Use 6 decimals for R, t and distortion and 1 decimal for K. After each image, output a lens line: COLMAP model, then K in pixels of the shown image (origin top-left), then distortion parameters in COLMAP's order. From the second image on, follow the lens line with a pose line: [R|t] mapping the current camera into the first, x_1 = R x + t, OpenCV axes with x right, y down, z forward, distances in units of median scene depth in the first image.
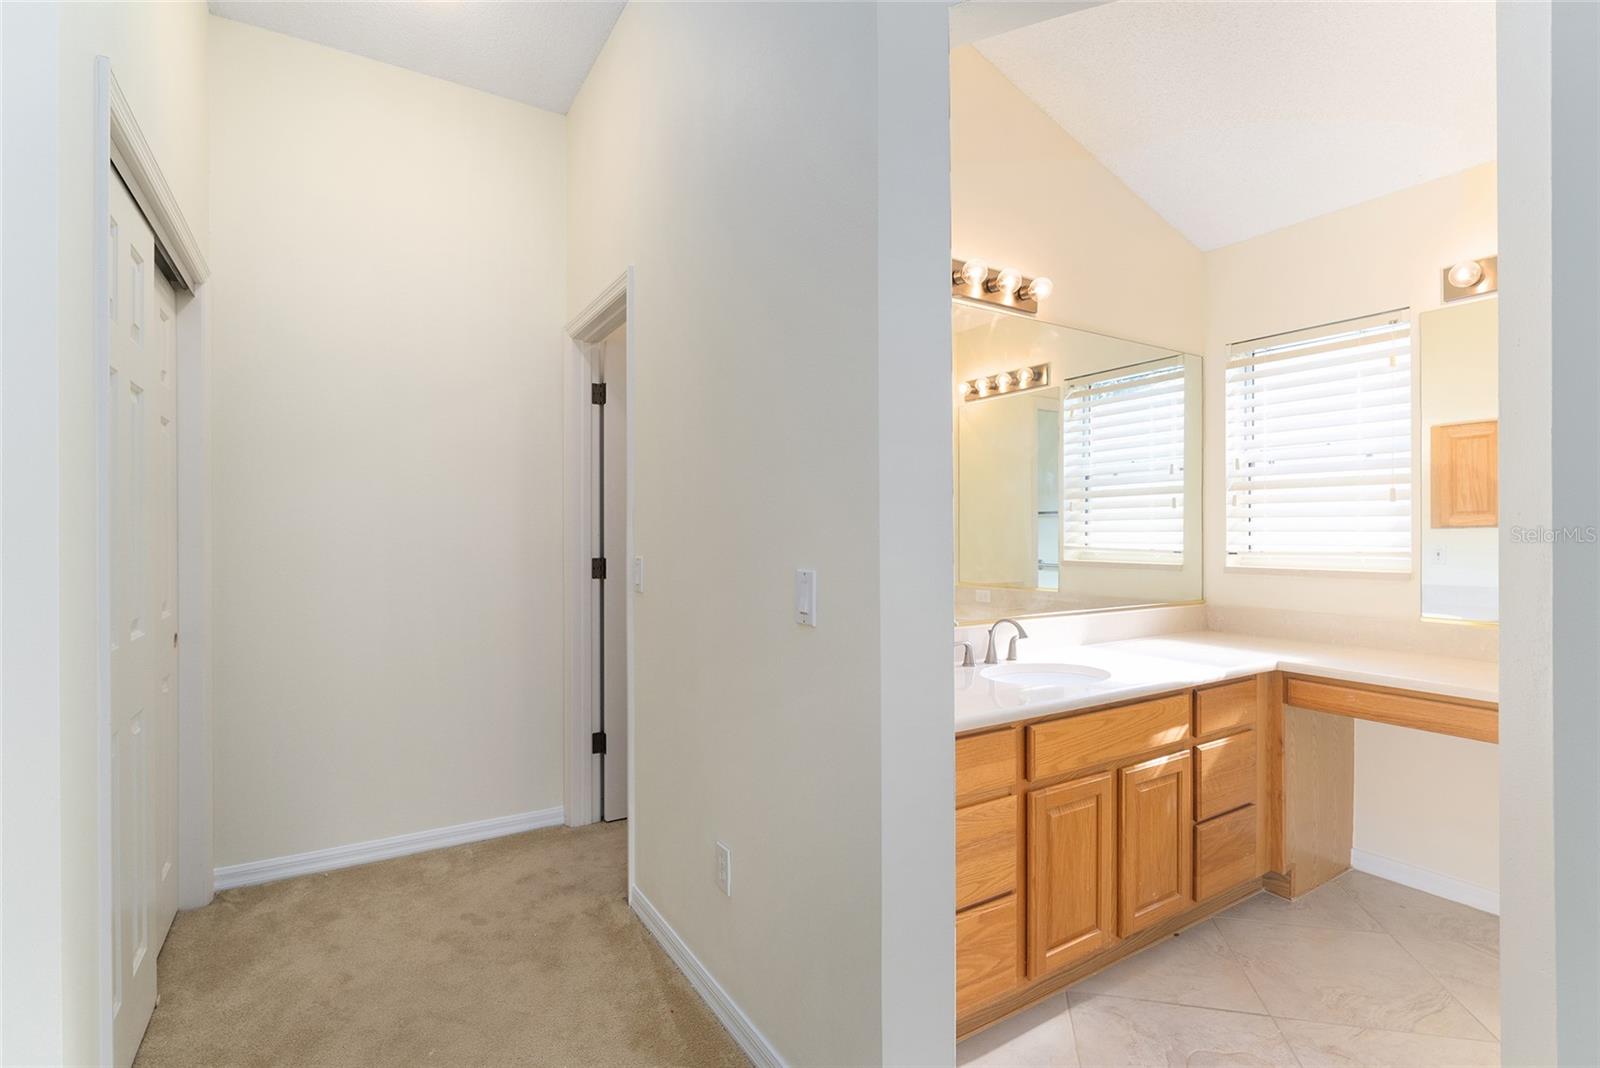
lens RADIAL K [[736.8, 0, 804.6], [0, 736.8, 530.1], [0, 0, 1]] dist [-0.003402, -0.000776]
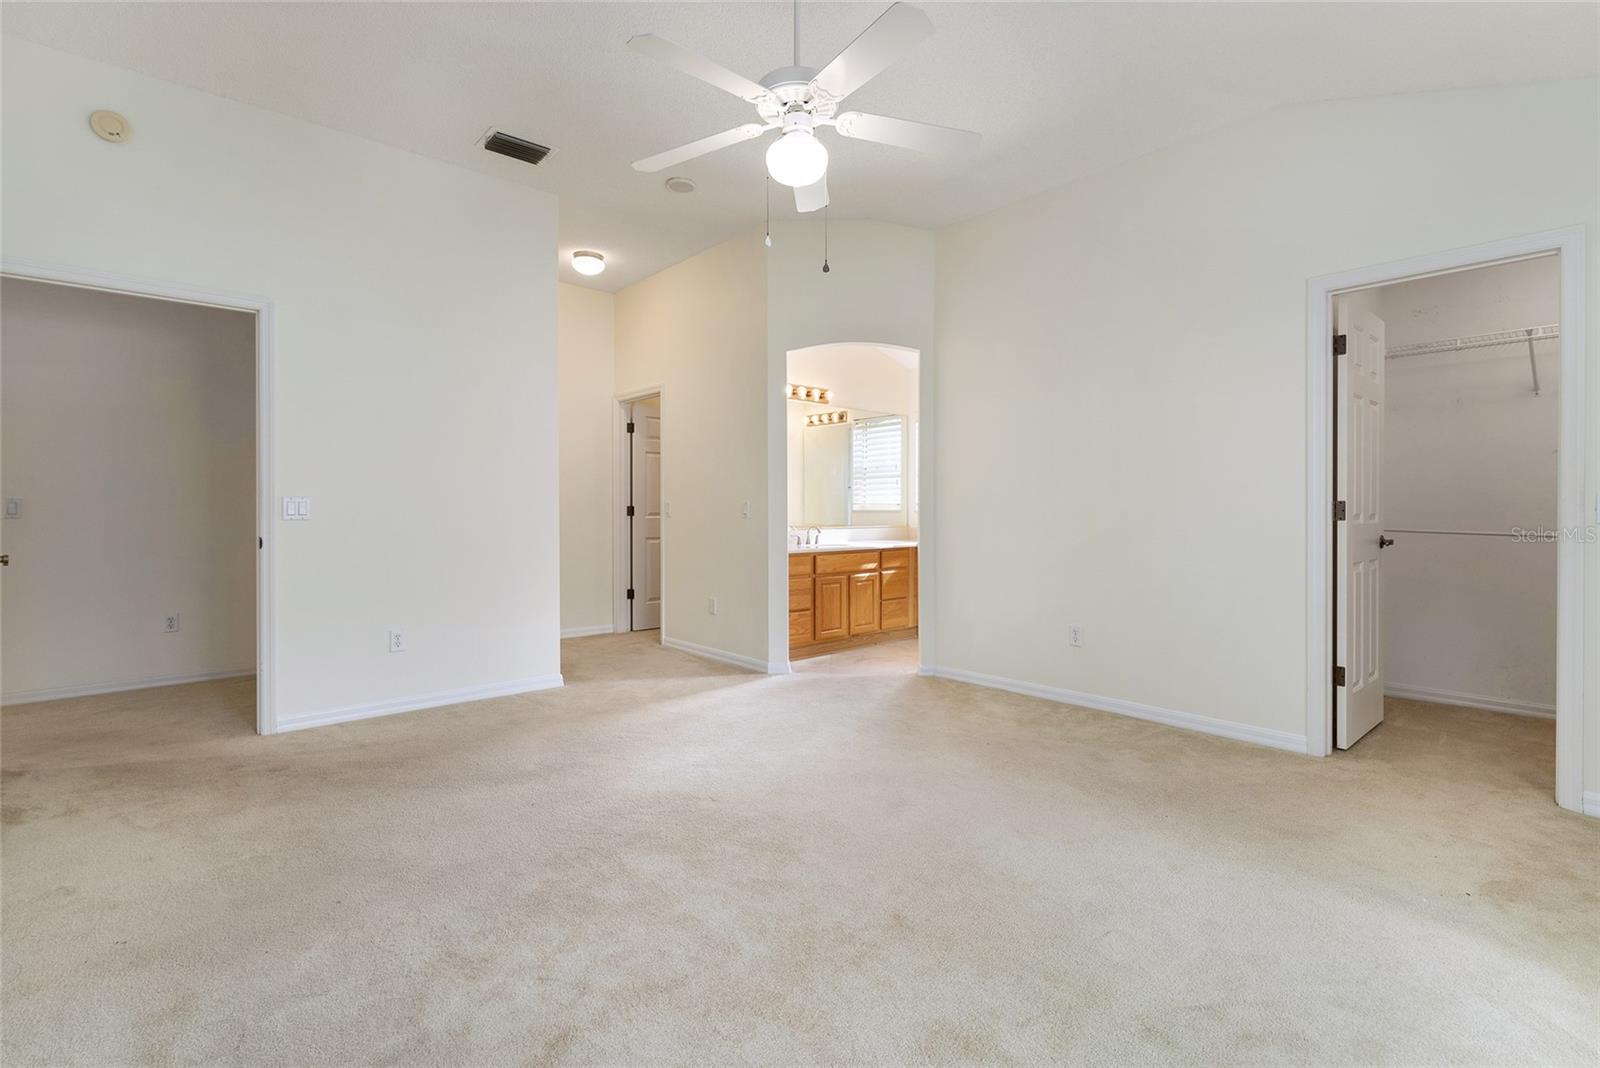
lens RADIAL K [[736.8, 0, 788.1], [0, 736.8, 503.0], [0, 0, 1]] dist [-0.003402, -0.000776]
pose [[0.988116, 0.003095, 0.153678, -0.212914], [-0.002063, 0.999974, -0.006875, 0.057648], [-0.153695, 0.006477, 0.988097, -1.551747]]
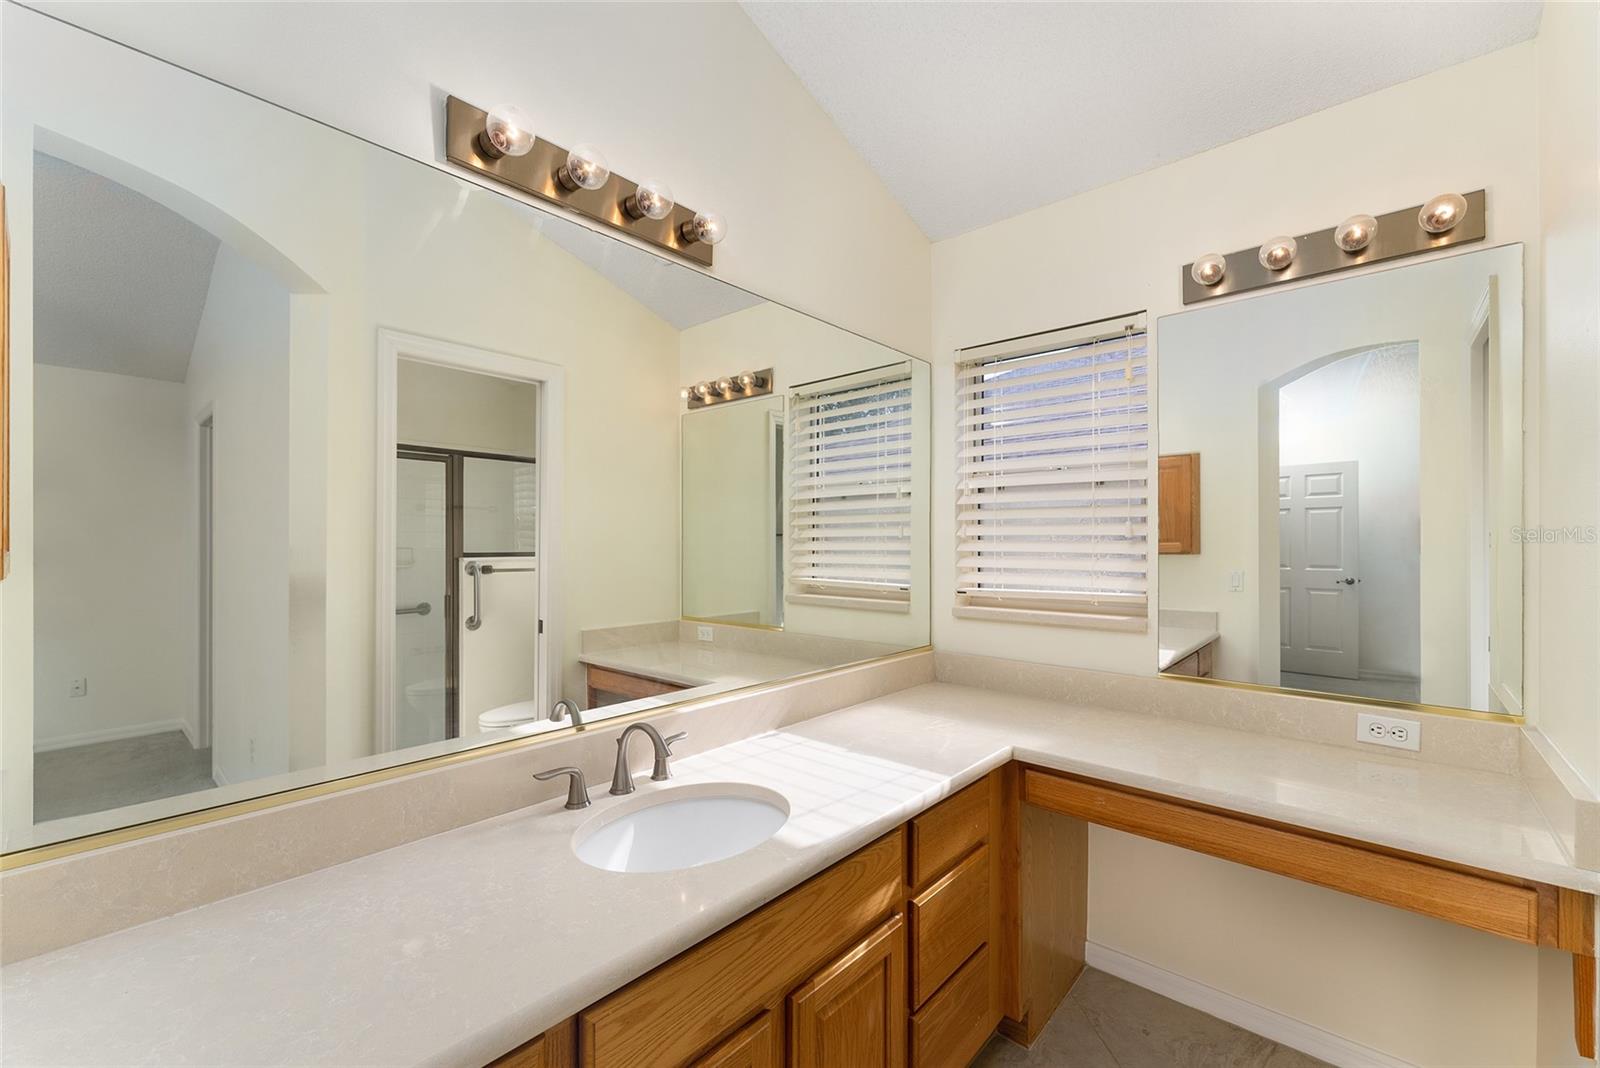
lens RADIAL K [[639.1, 0, 801.8], [0, 639.1, 541.0], [0, 0, 1]] dist [0.001754, 0.000001]
pose [[0.961072, 0.002736, 0.276284, 0.258409], [-0.002108, 0.999994, -0.002572, -0.035174], [-0.276289, 0.001889, 0.961073, 0.439853]]
